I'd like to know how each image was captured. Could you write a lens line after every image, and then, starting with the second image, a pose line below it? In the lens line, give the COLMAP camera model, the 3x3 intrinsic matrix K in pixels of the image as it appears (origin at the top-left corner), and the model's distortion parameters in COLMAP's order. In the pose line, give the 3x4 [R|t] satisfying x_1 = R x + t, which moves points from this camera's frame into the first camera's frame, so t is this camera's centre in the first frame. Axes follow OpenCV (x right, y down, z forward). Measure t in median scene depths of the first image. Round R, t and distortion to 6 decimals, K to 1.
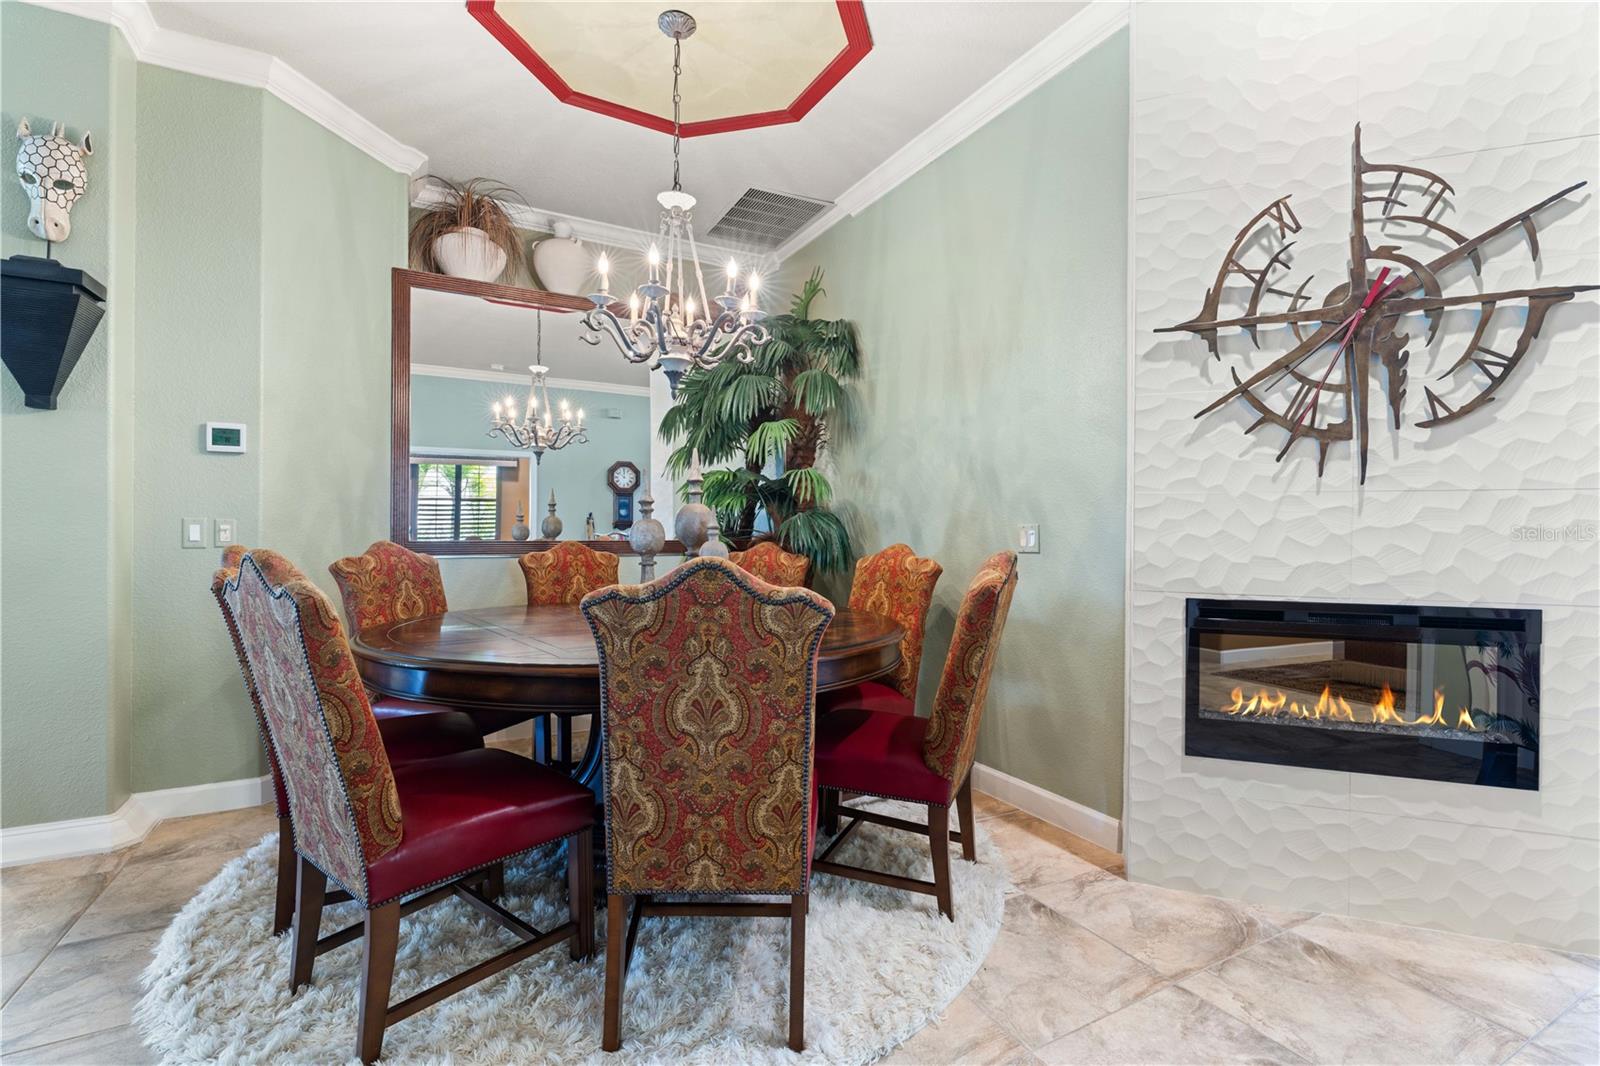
lens RADIAL K [[723.0, 0, 802.3], [0, 723.0, 531.3], [0, 0, 1]] dist [-0.007299, 0.002426]
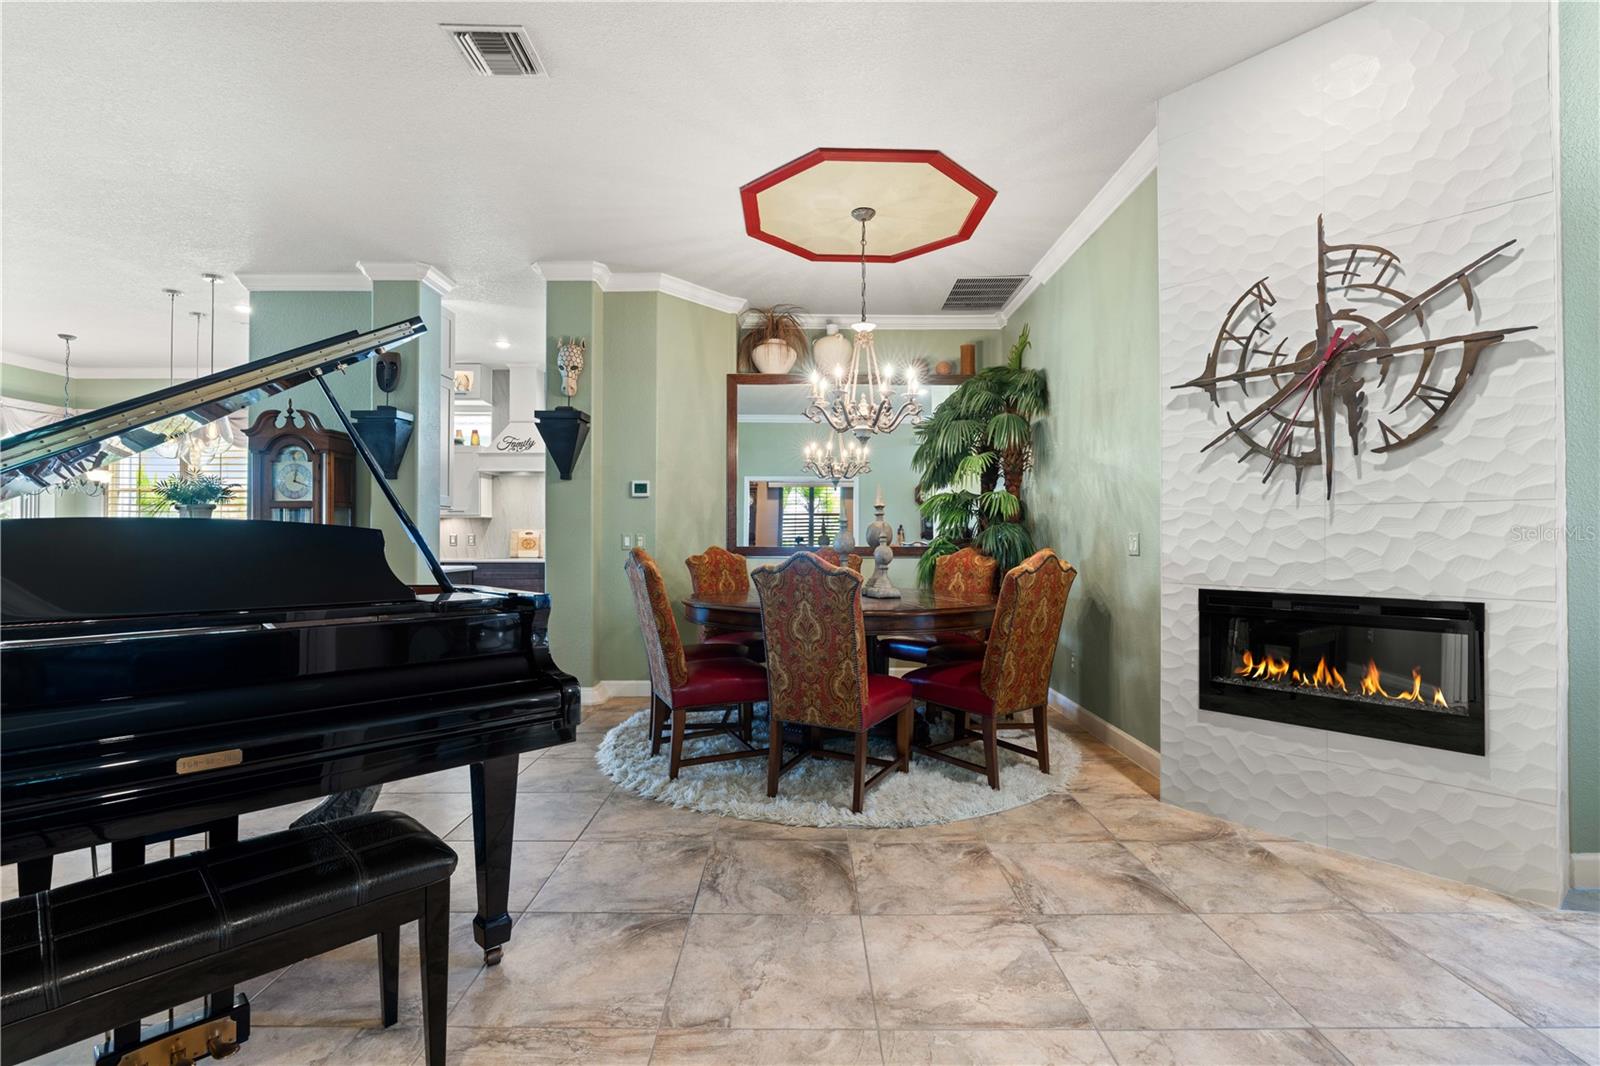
lens RADIAL K [[723.0, 0, 803.9], [0, 723.0, 530.1], [0, 0, 1]] dist [-0.007299, 0.002426]
pose [[0.879916, -0.010329, -0.475018, 0.542973], [0.003347, 0.999874, -0.015543, 0.003905], [0.475118, 0.012087, 0.879839, -0.514773]]
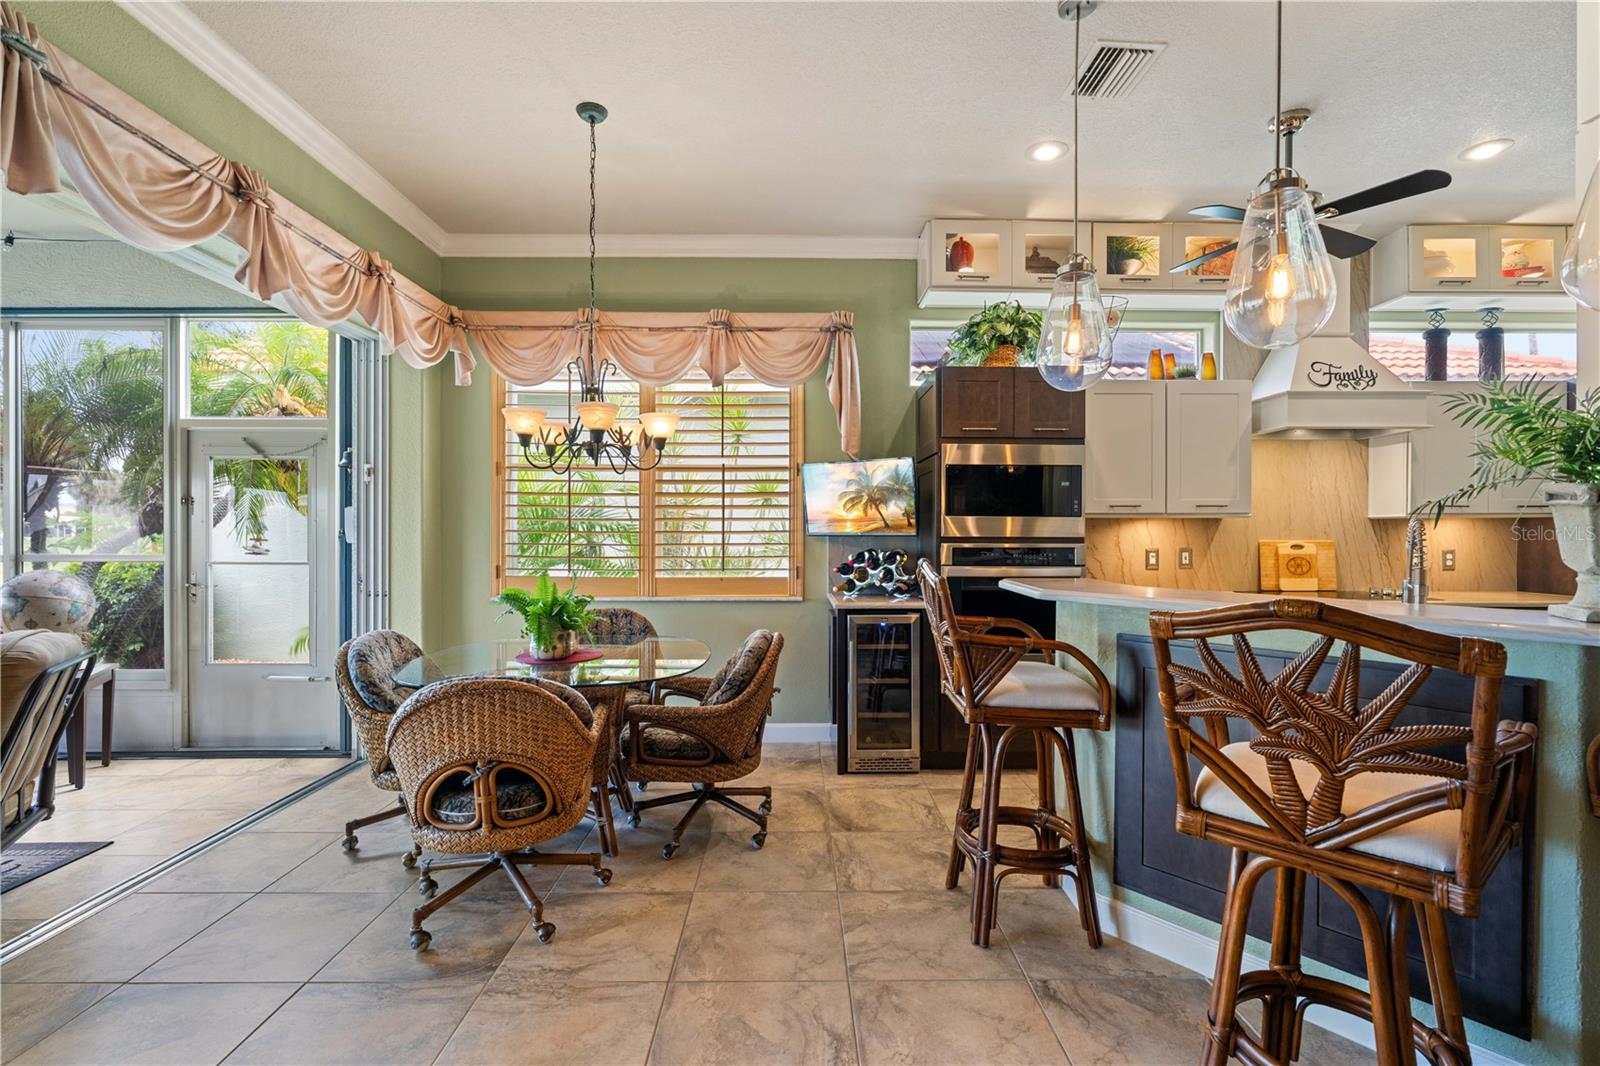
lens RADIAL K [[723.0, 0, 798.1], [0, 723.0, 536.8], [0, 0, 1]] dist [-0.007299, 0.002426]
pose [[0.886104, -0.000926, -0.463485, -2.700815], [0.002823, 0.999990, 0.003400, -0.076797], [0.463478, -0.004321, 0.886098, -0.349414]]
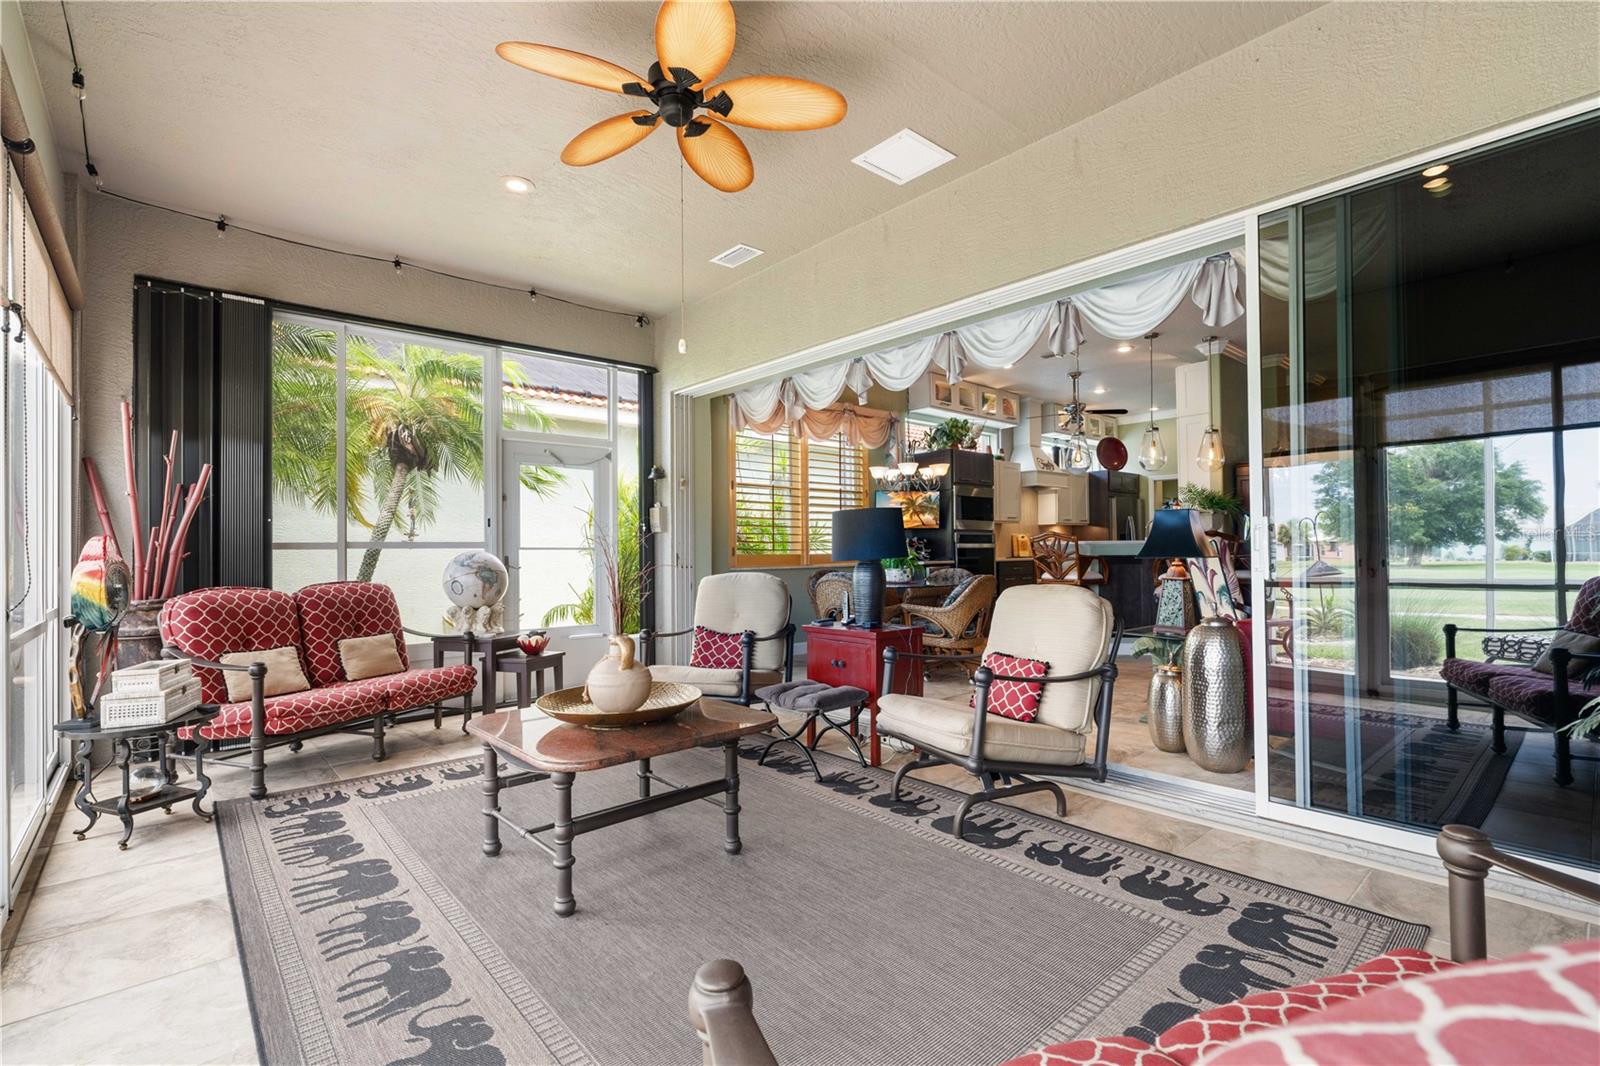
lens RADIAL K [[723.0, 0, 808.3], [0, 723.0, 537.5], [0, 0, 1]] dist [-0.007299, 0.002426]
pose [[0.971456, -0.007212, 0.237109, -4.844797], [0.010217, 0.999882, -0.011448, 0.004889], [-0.236999, 0.013543, 0.971415, -2.067367]]
